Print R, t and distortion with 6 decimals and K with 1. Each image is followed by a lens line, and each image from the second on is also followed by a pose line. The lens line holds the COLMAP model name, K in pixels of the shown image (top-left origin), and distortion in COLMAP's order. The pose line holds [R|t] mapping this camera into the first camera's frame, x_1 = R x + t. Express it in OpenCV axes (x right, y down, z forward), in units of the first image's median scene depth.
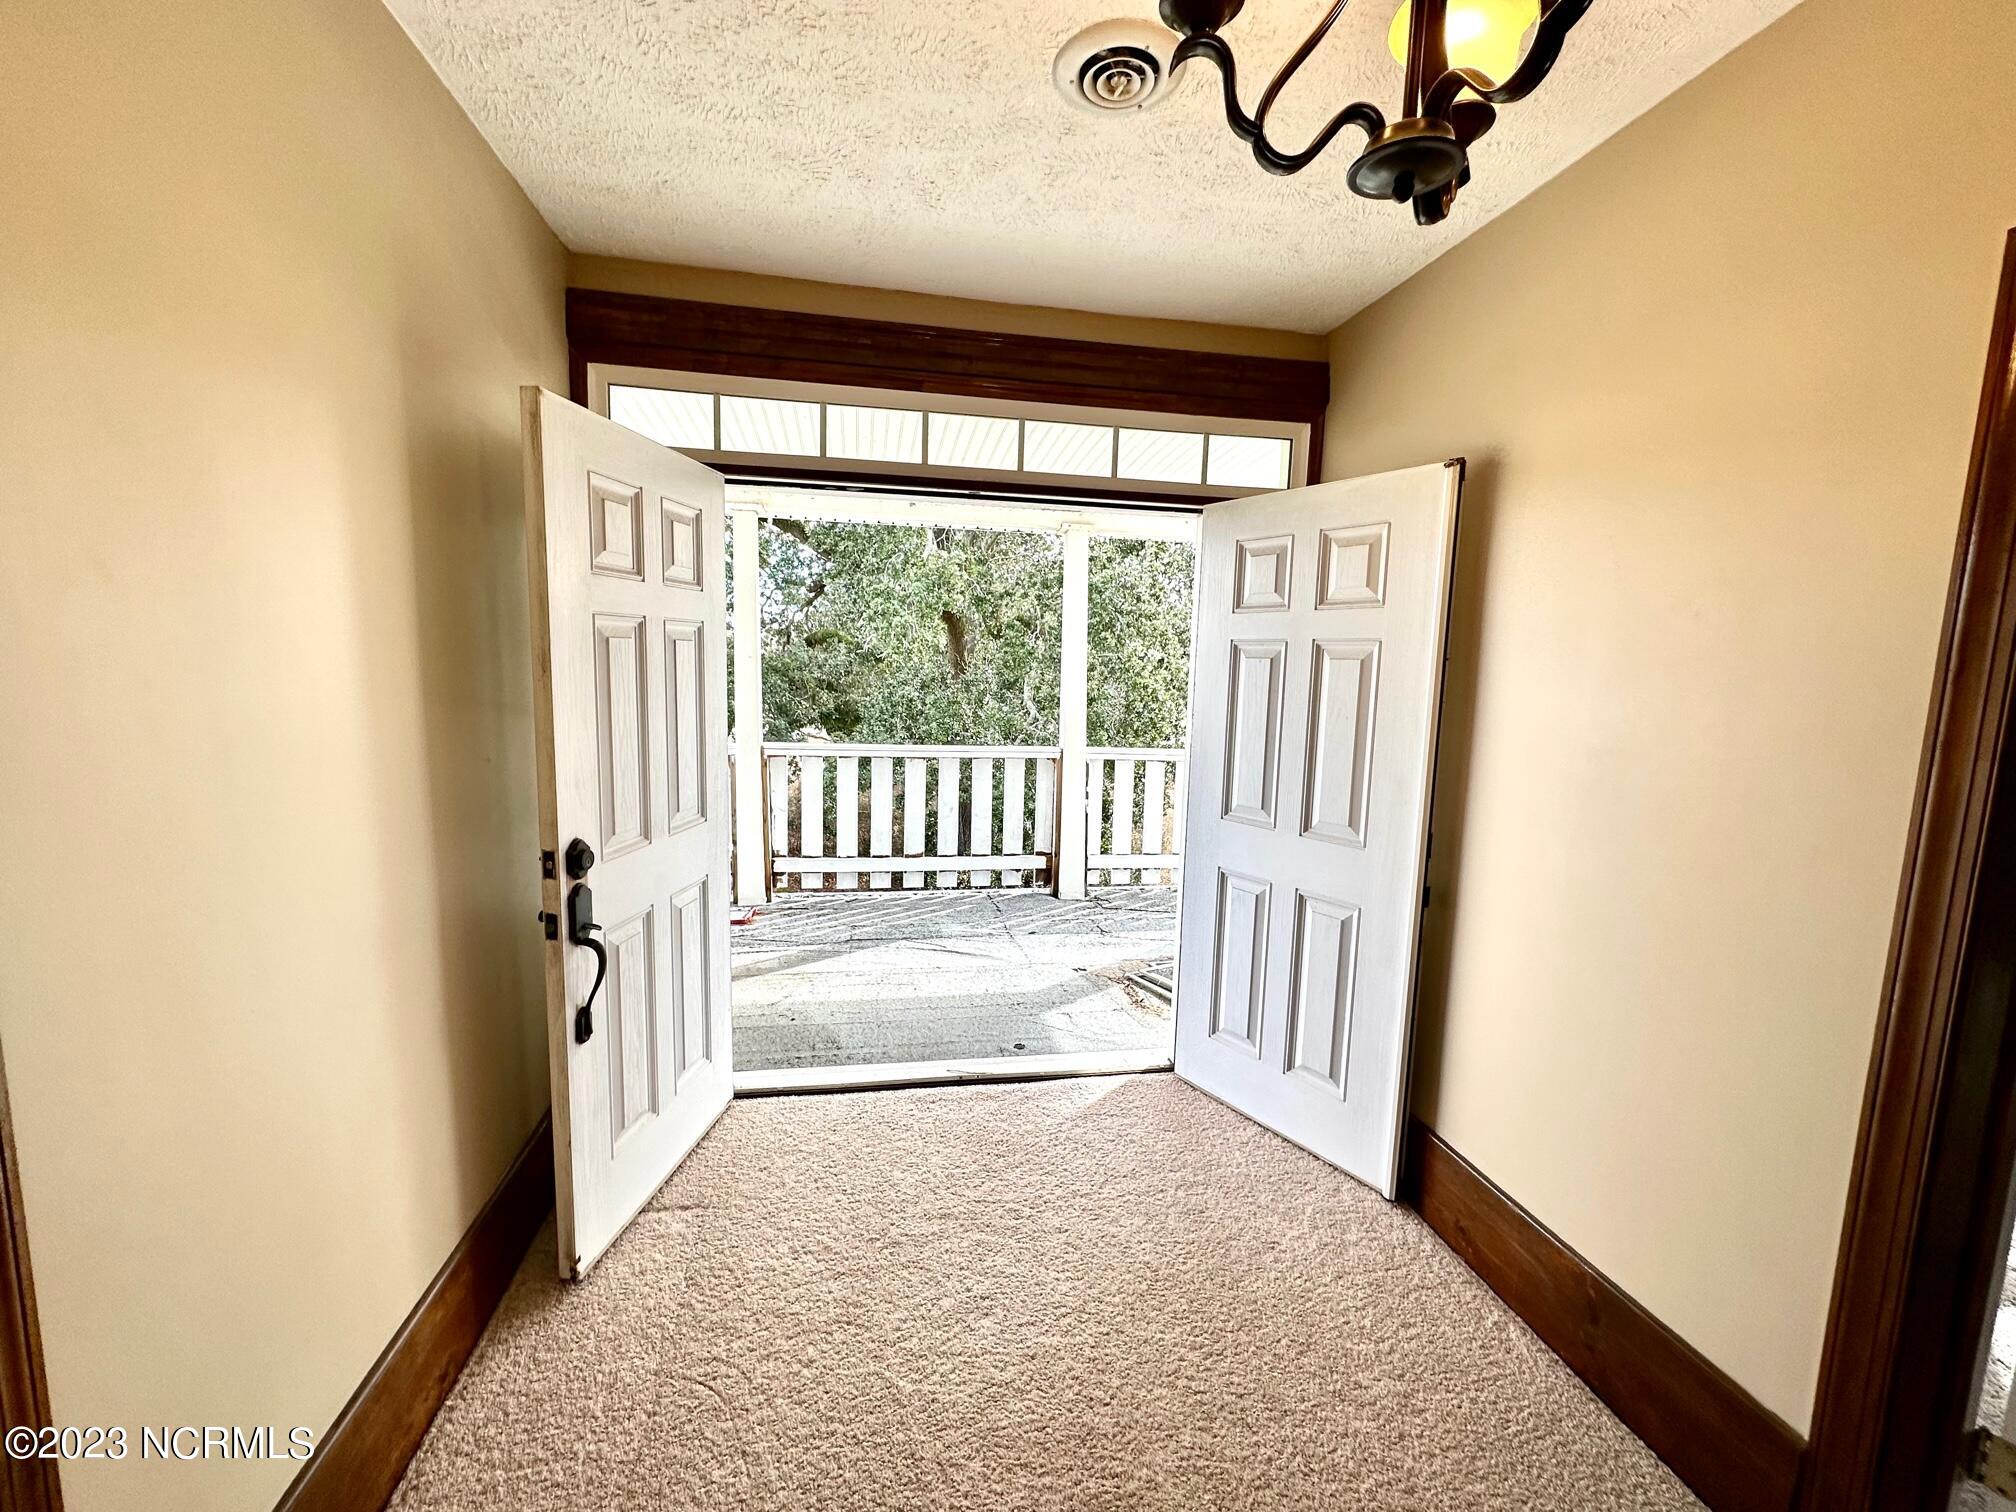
lens RADIAL K [[802.0, 0, 1005.3], [0, 802.0, 740.1], [0, 0, 1]] dist [-0.002643, 0.000789]
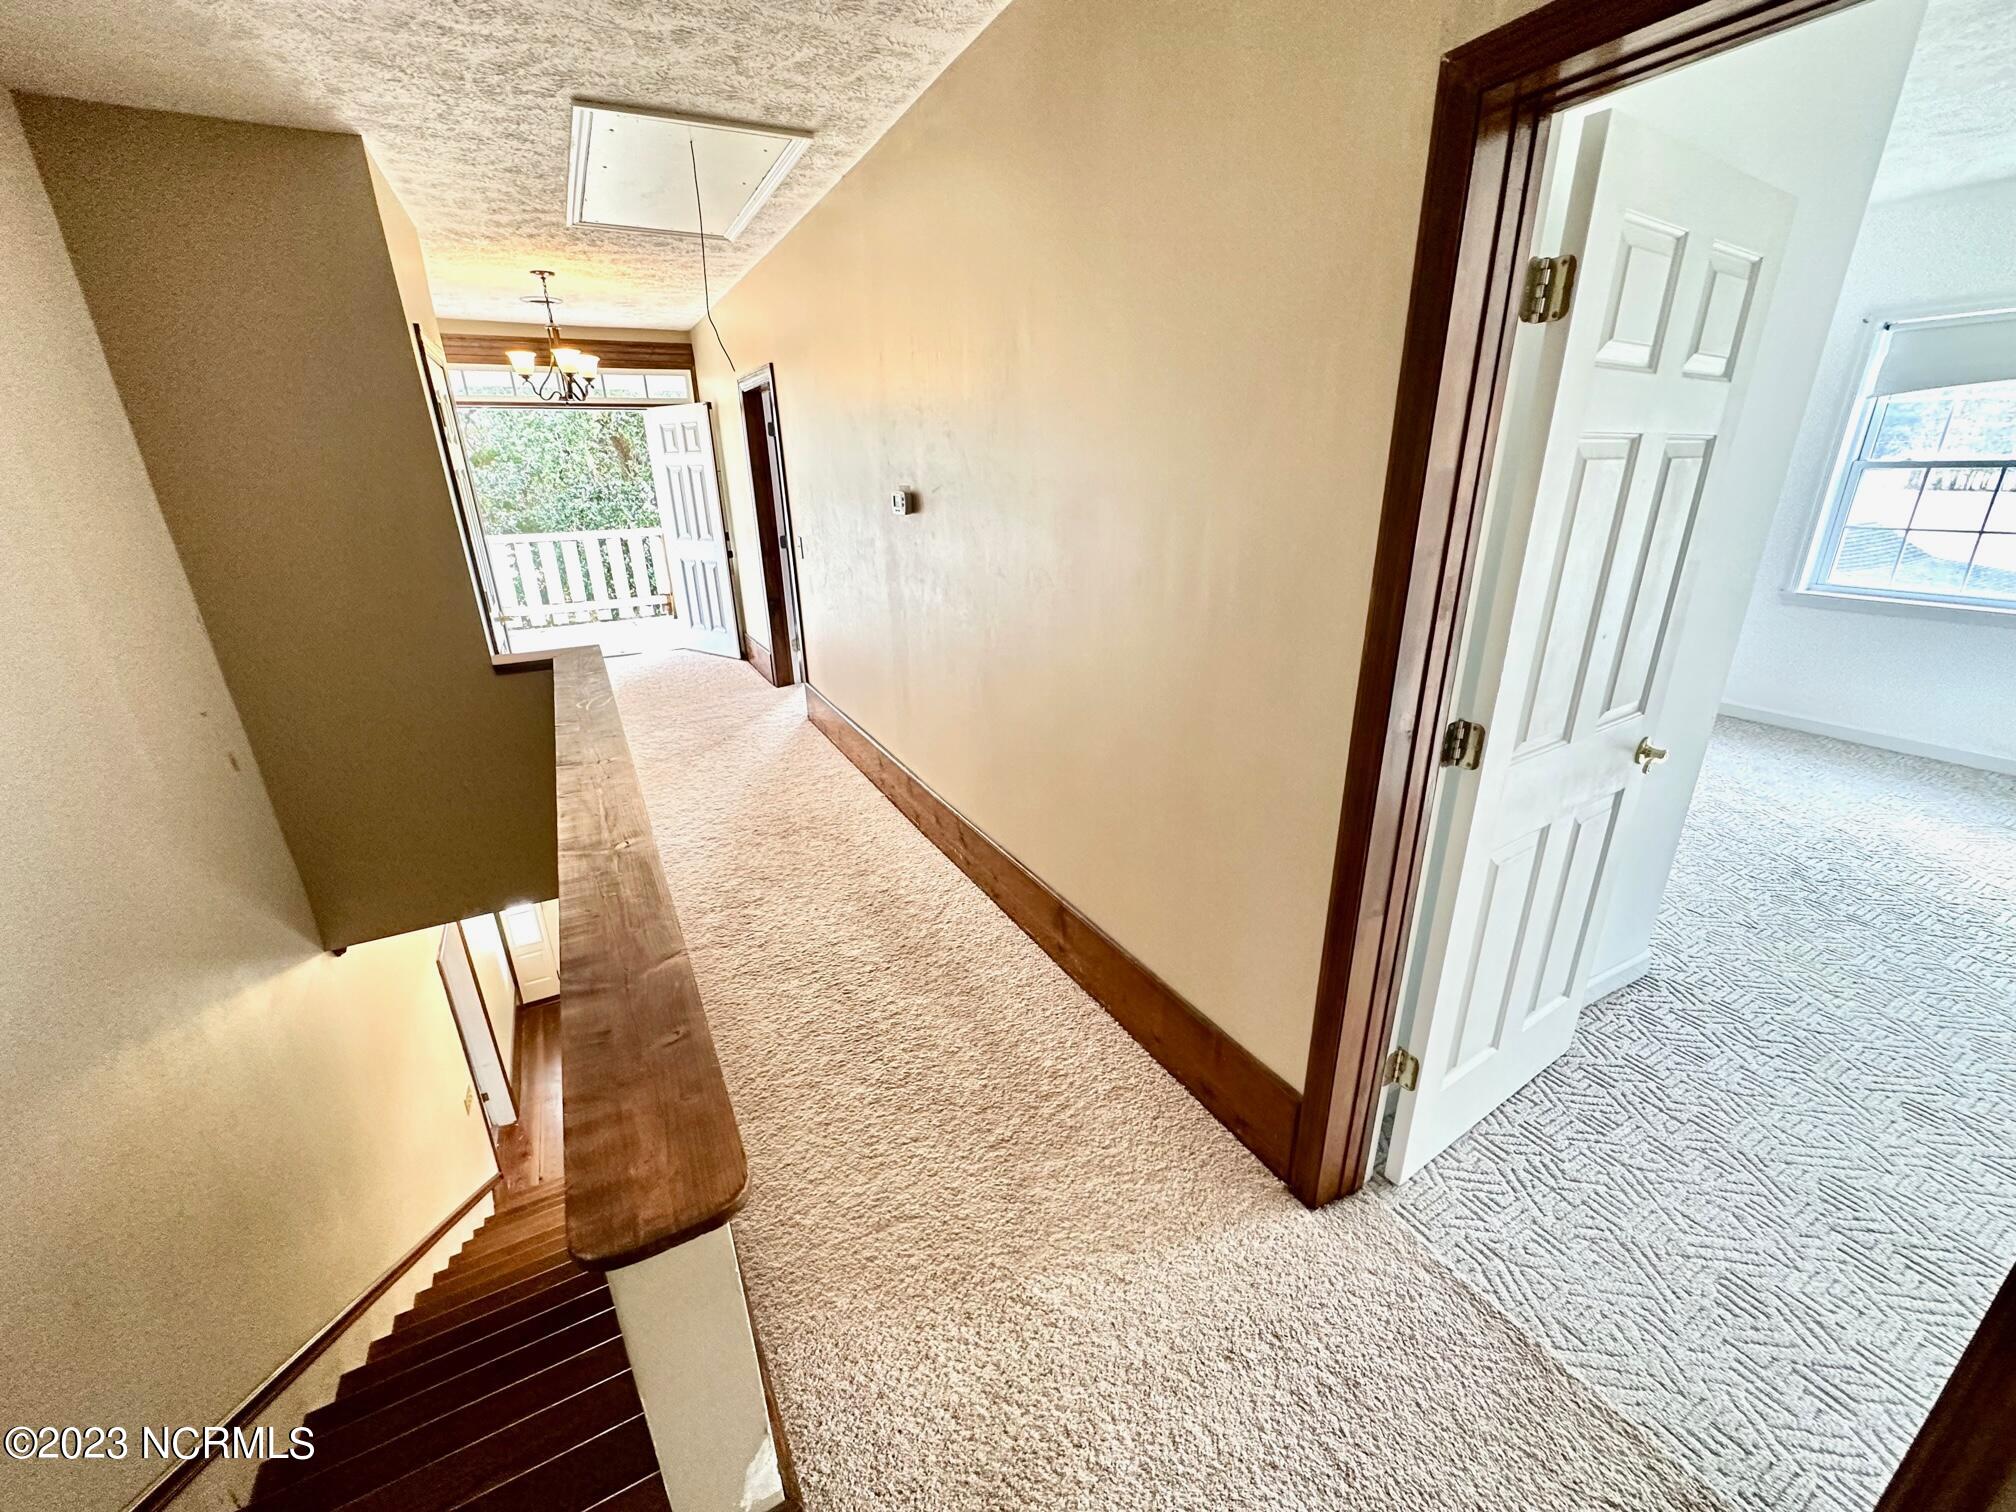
lens RADIAL K [[802.0, 0, 1000.8], [0, 802.0, 755.5], [0, 0, 1]] dist [-0.002643, 0.000789]
pose [[0.950324, -0.145867, 0.274967, 0.507087], [0.072750, 0.963016, 0.259435, 0.197396], [-0.302641, -0.226544, 0.925790, -2.088984]]
